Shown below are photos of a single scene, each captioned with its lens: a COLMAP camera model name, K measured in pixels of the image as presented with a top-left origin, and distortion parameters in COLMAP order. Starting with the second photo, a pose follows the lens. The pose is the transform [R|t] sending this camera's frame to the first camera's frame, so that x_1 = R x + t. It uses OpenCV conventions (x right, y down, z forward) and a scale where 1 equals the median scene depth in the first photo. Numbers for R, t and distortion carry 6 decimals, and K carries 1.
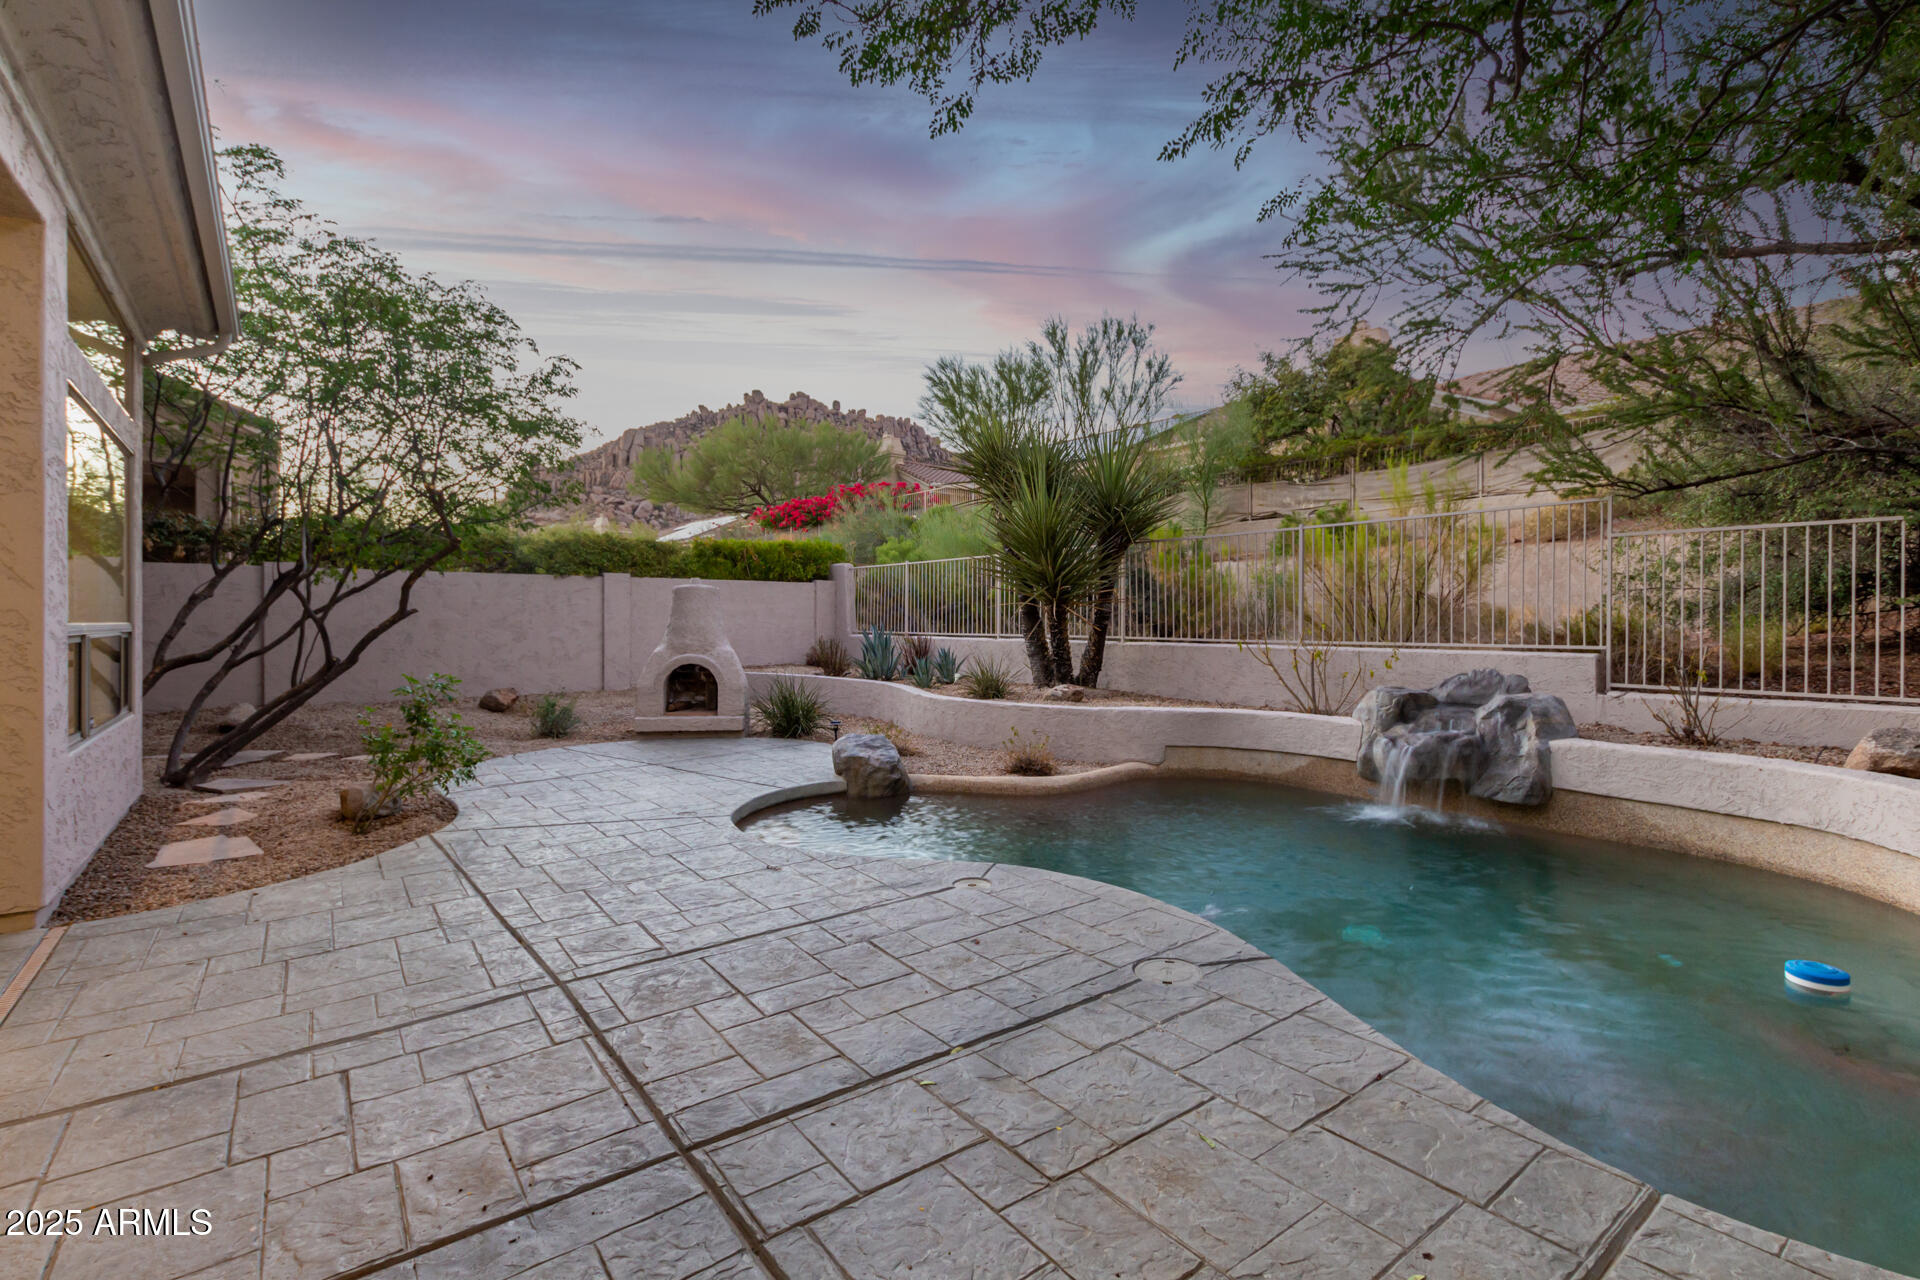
lens RADIAL K [[875.8, 0, 963.7], [0, 875.8, 625.3], [0, 0, 1]] dist [0.001448, 0.000082]
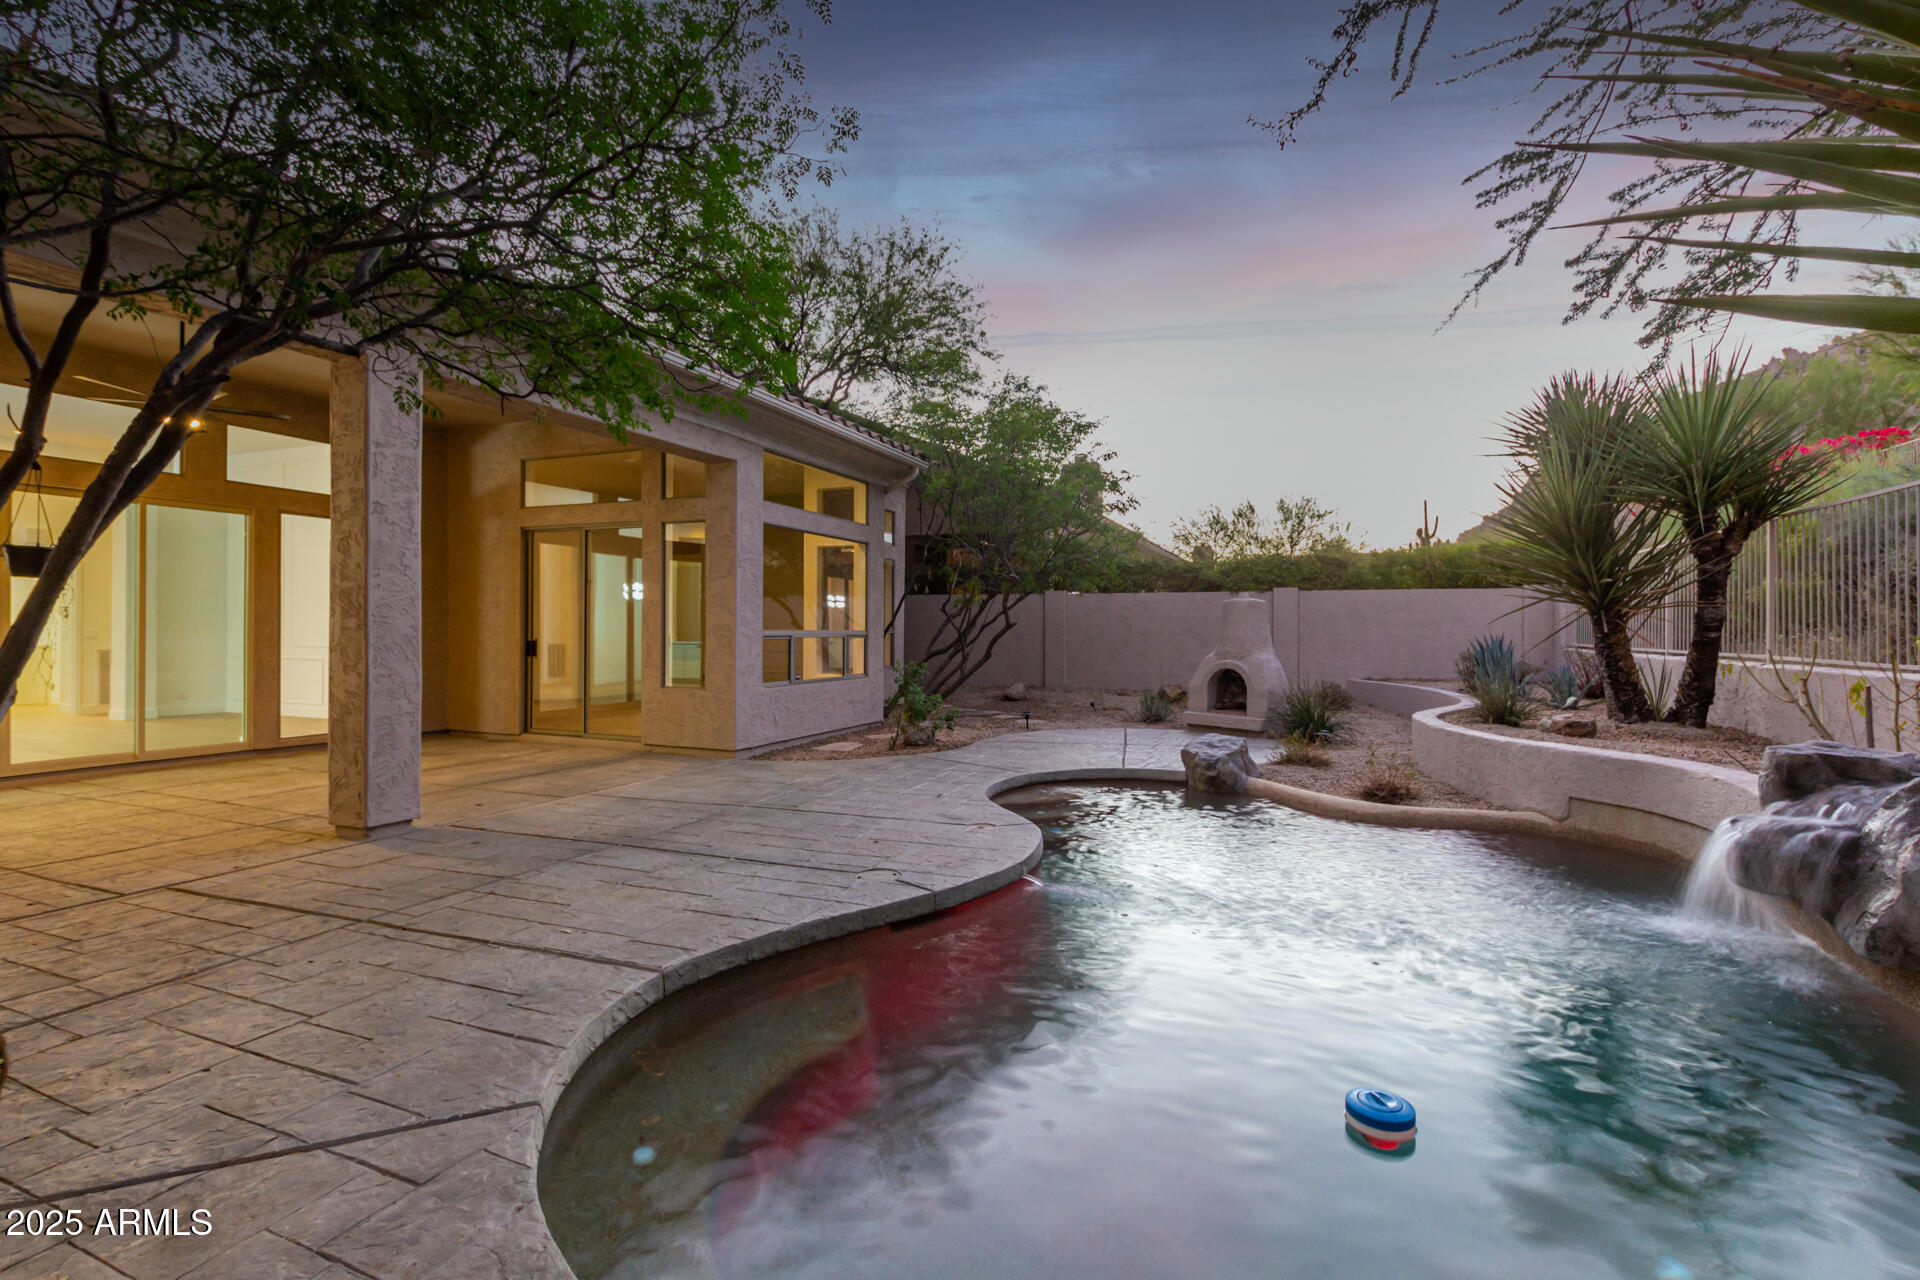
lens RADIAL K [[875.8, 0, 963.7], [0, 875.8, 625.3], [0, 0, 1]] dist [0.001448, 0.000082]
pose [[0.490558, -0.003984, -0.871400, 0.542586], [-0.008388, 0.999922, -0.009293, 0.000623], [0.871368, 0.011868, 0.490486, 0.148409]]
